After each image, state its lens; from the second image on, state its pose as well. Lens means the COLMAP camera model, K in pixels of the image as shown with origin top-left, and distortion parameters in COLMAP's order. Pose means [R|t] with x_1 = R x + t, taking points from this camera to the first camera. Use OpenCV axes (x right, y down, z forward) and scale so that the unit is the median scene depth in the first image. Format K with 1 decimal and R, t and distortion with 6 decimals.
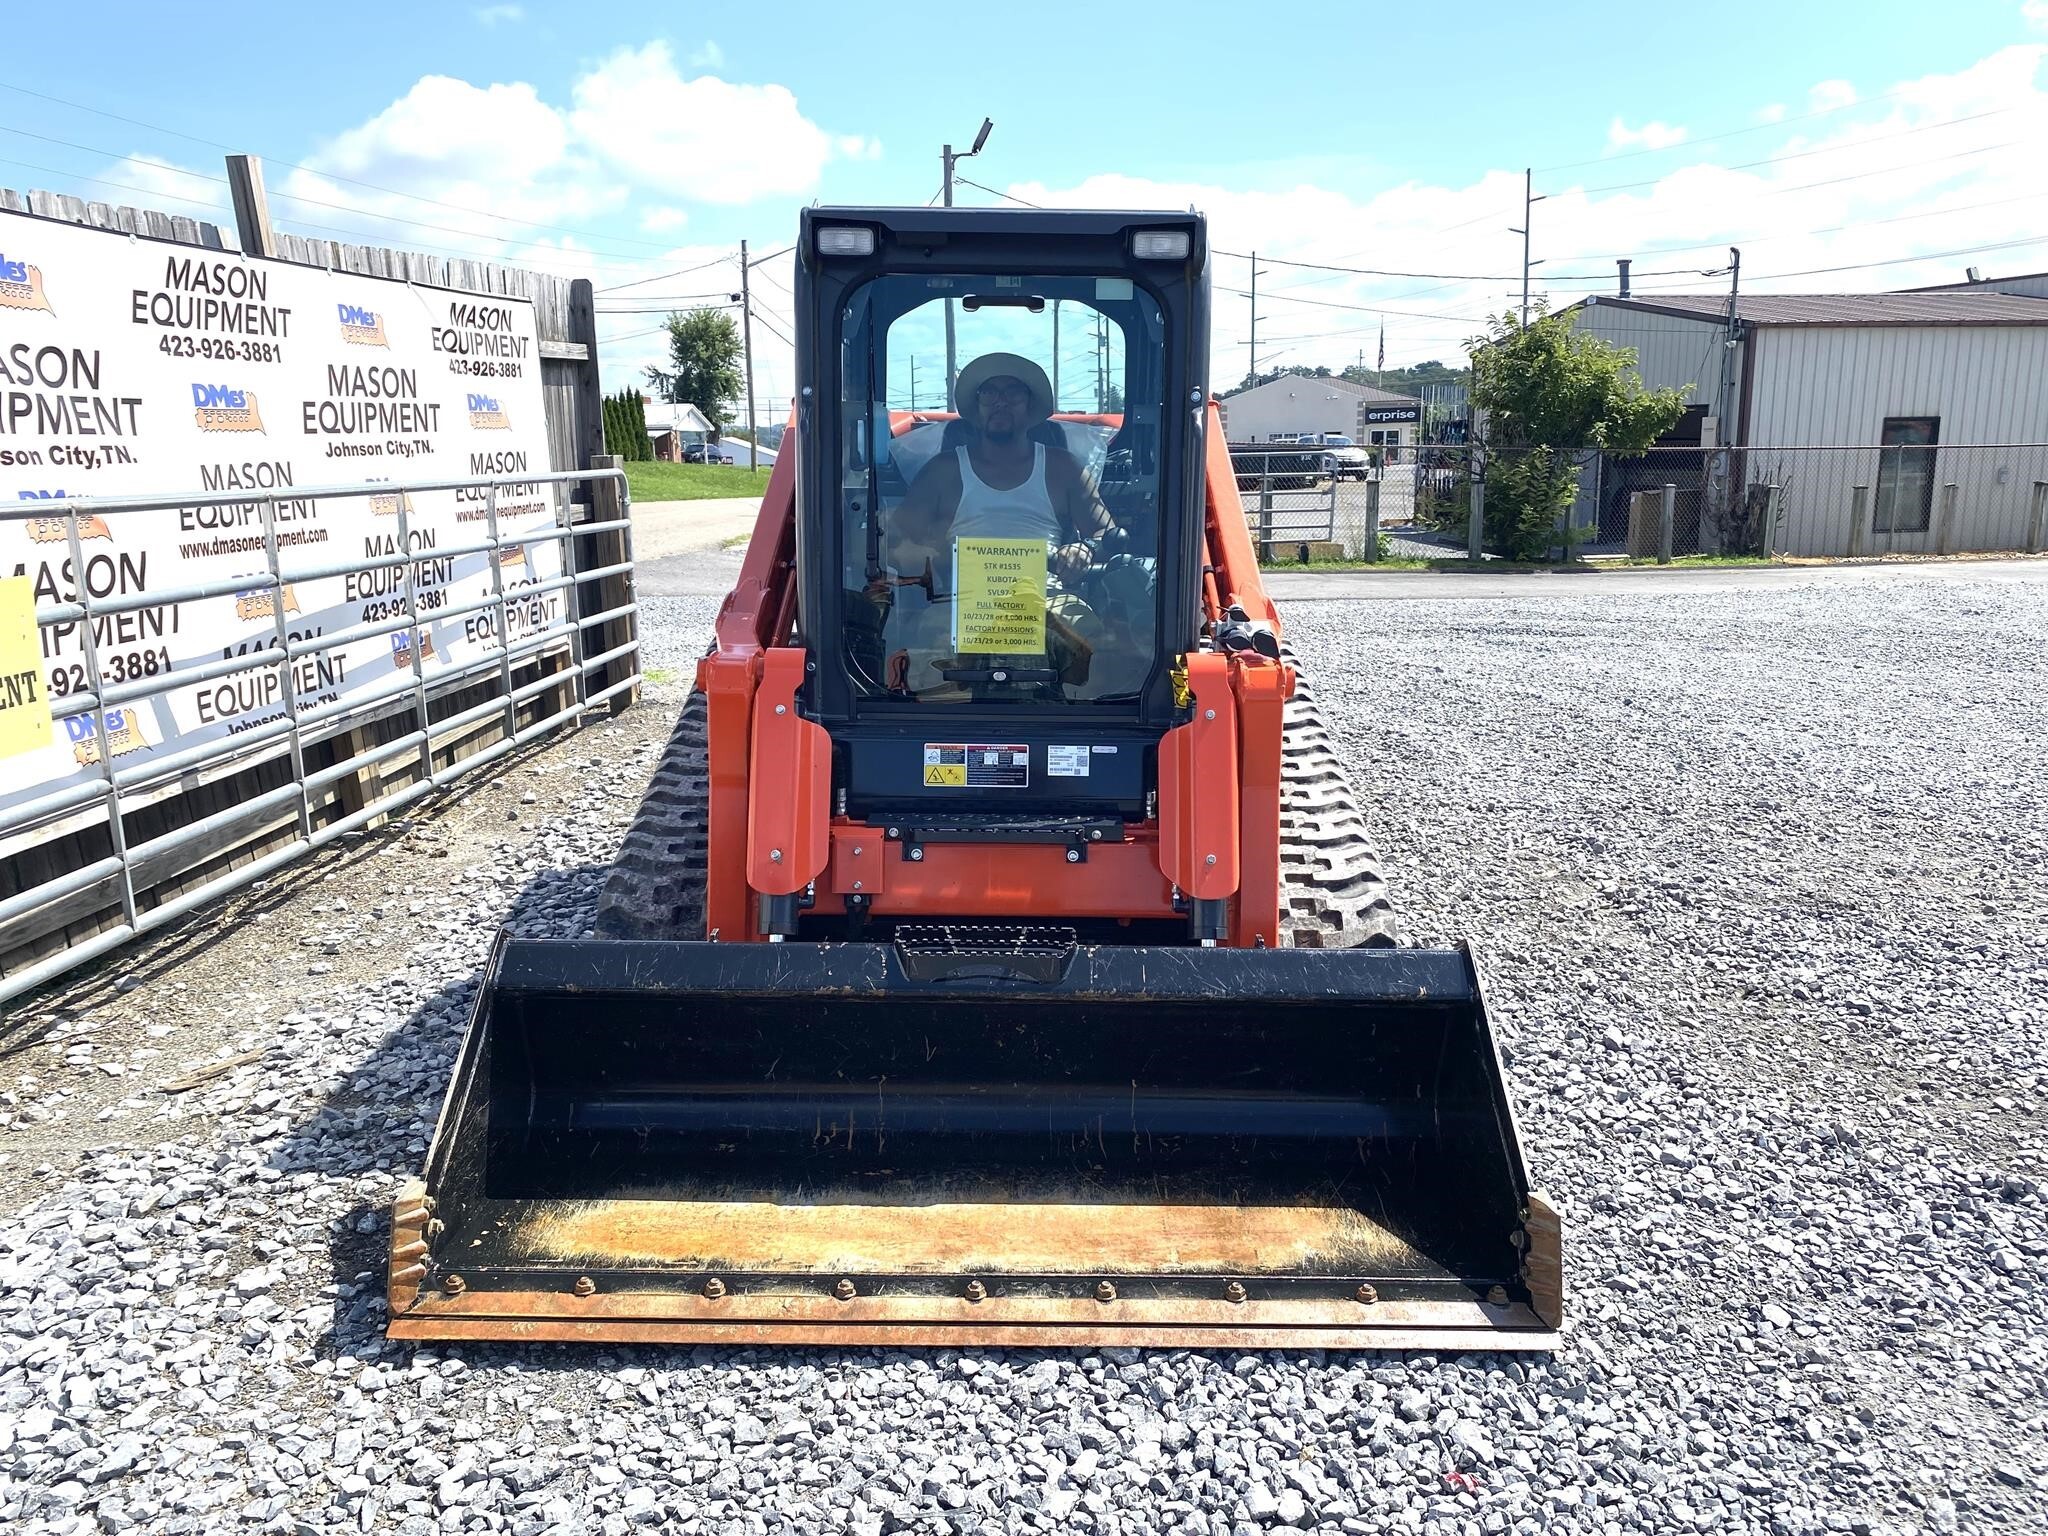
lens RADIAL K [[1571.6, 0, 1026.3], [0, 1571.6, 771.9], [0, 0, 1]] dist [0.021986, -0.018089]
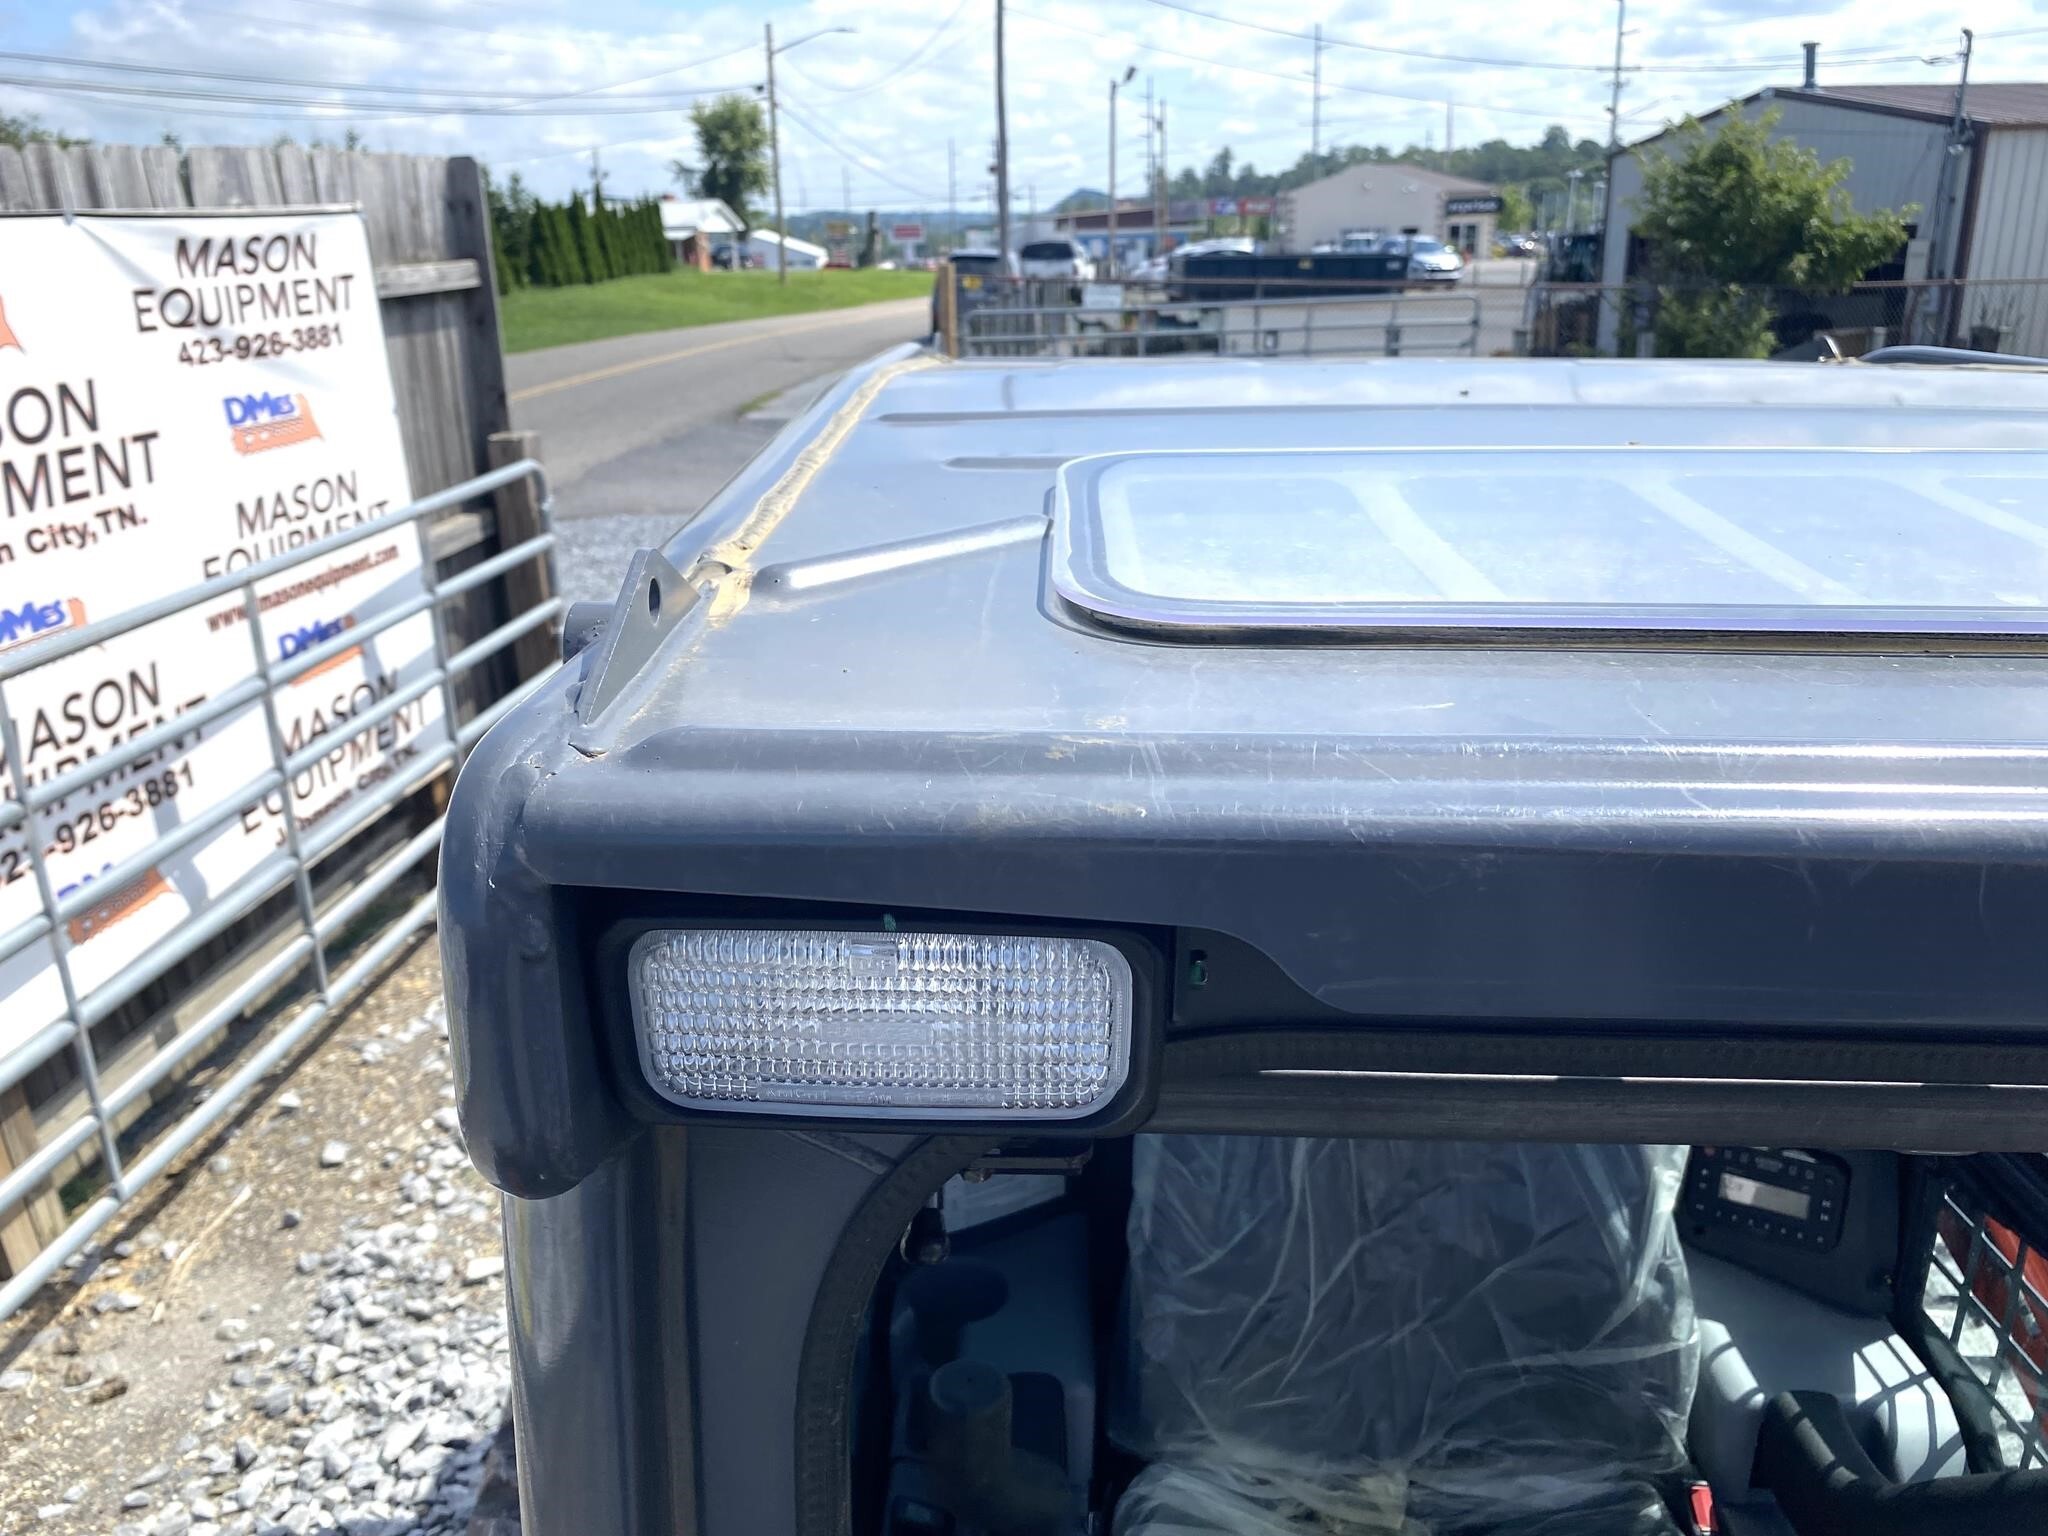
lens RADIAL K [[1571.6, 0, 1015.5], [0, 1571.6, 750.4], [0, 0, 1]] dist [0.021986, -0.018089]
pose [[0.999465, 0.002670, -0.032594, -0.045704], [0.001036, 0.993577, 0.113154, -0.166345], [0.032687, -0.113128, 0.993043, 0.400455]]
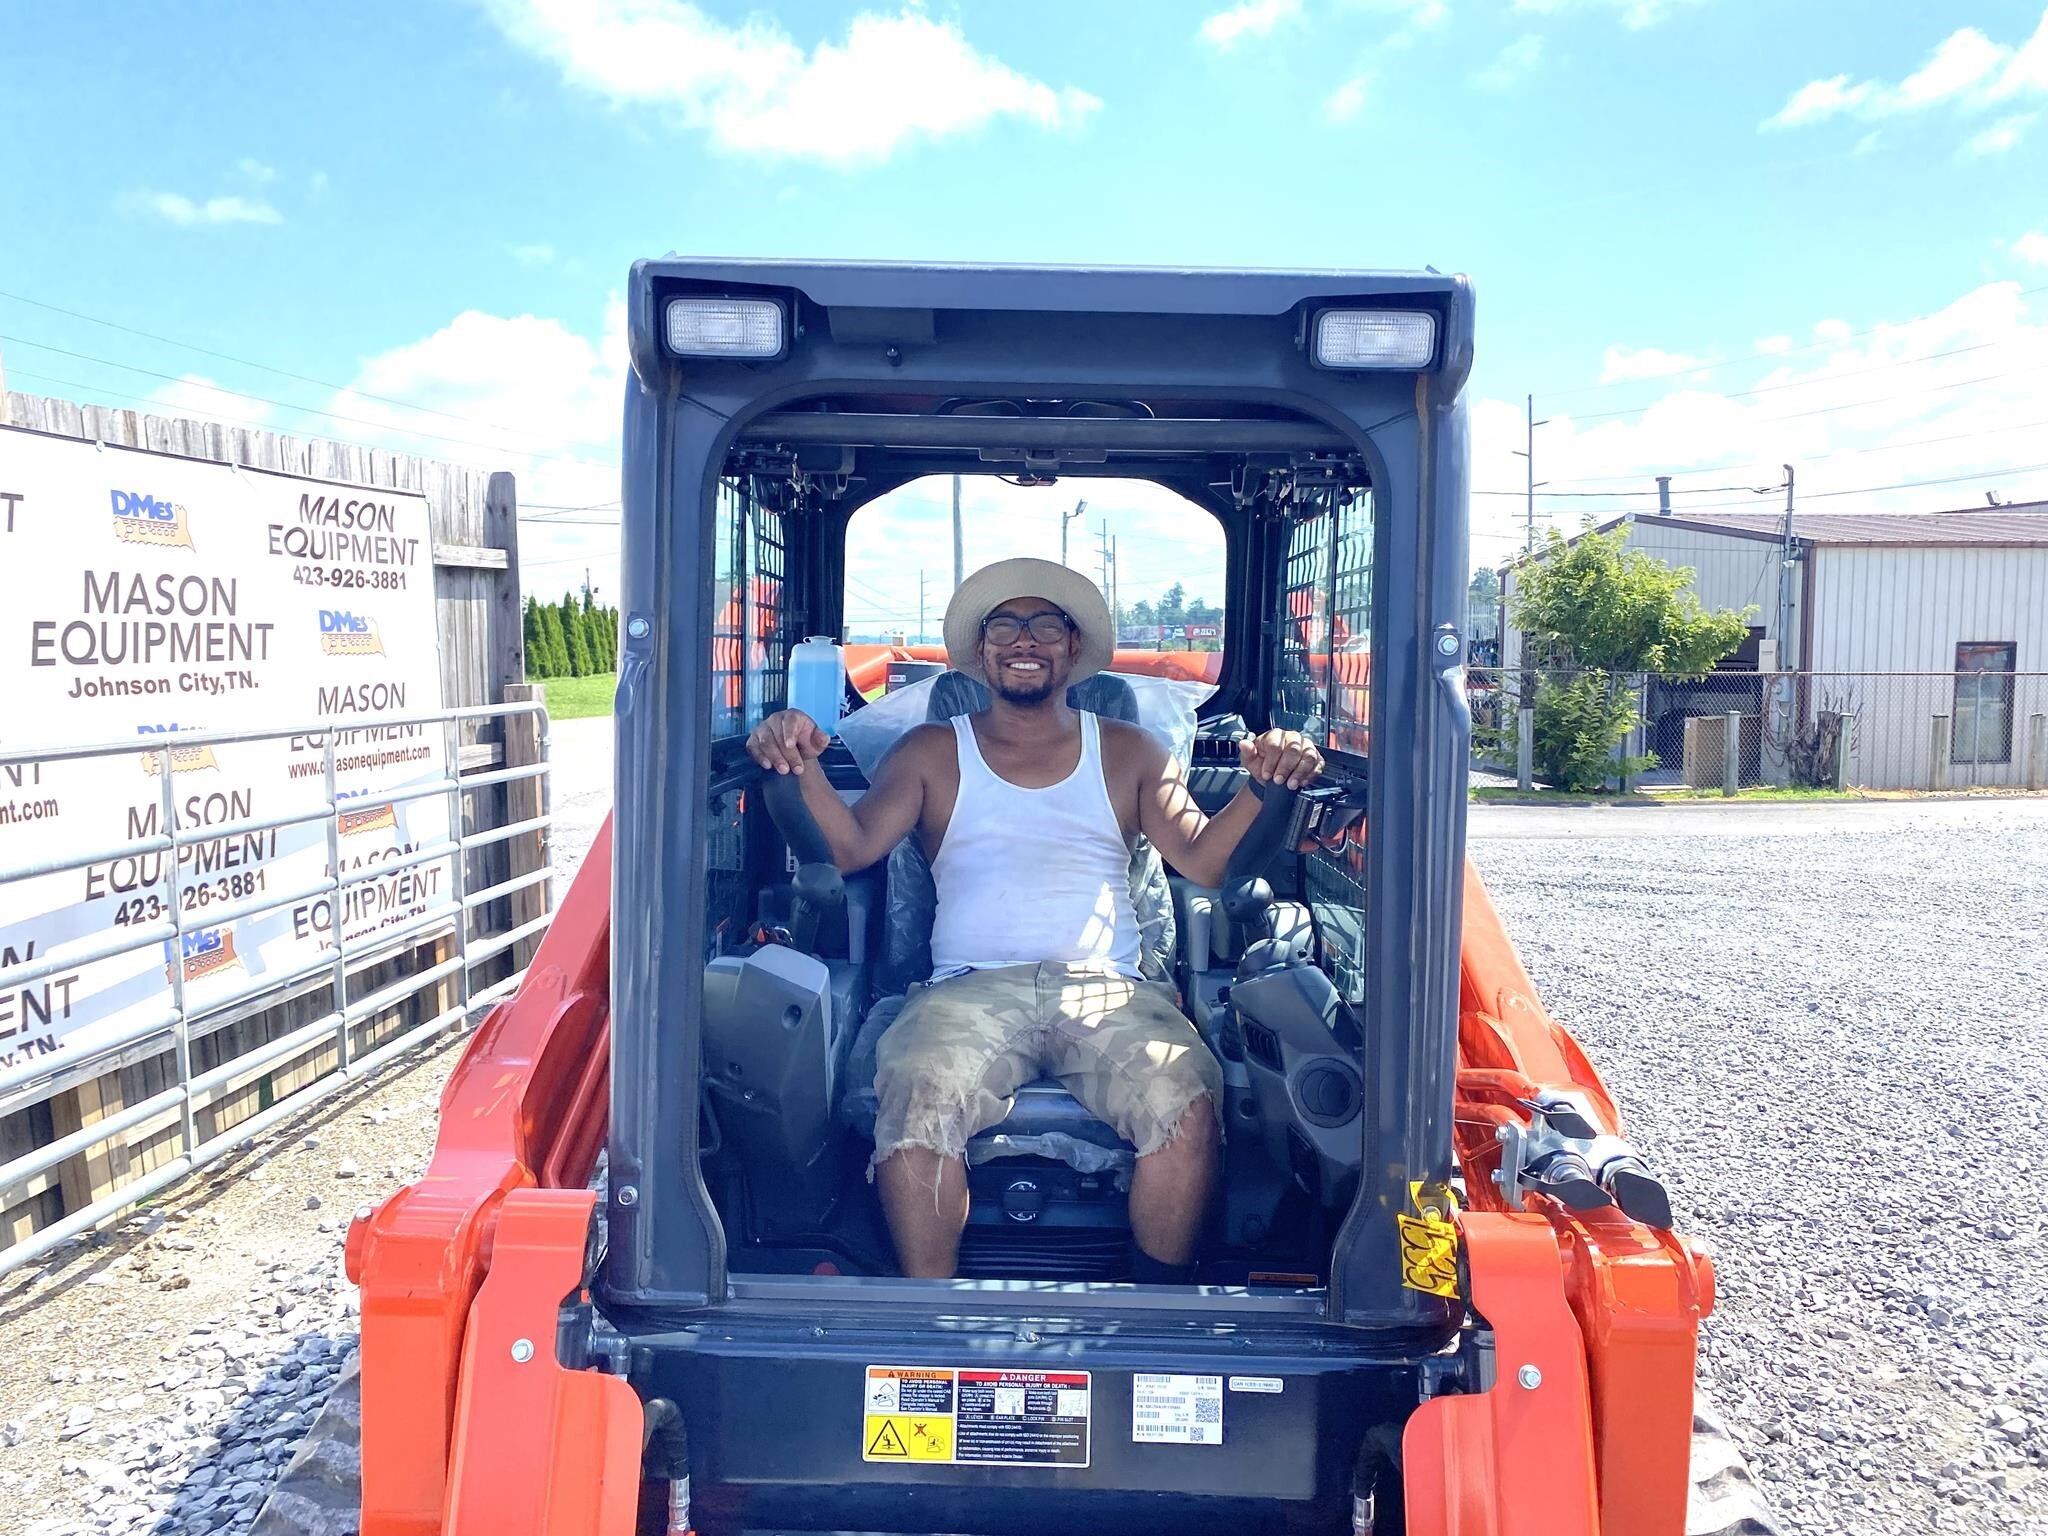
lens RADIAL K [[1571.6, 0, 1007.0], [0, 1571.6, 785.3], [0, 0, 1]] dist [0.021986, -0.018089]
pose [[0.999834, 0.010324, -0.014986, -0.008623], [-0.012075, 0.992474, -0.121858, -0.062519], [0.013616, 0.122018, 0.992434, 0.241080]]
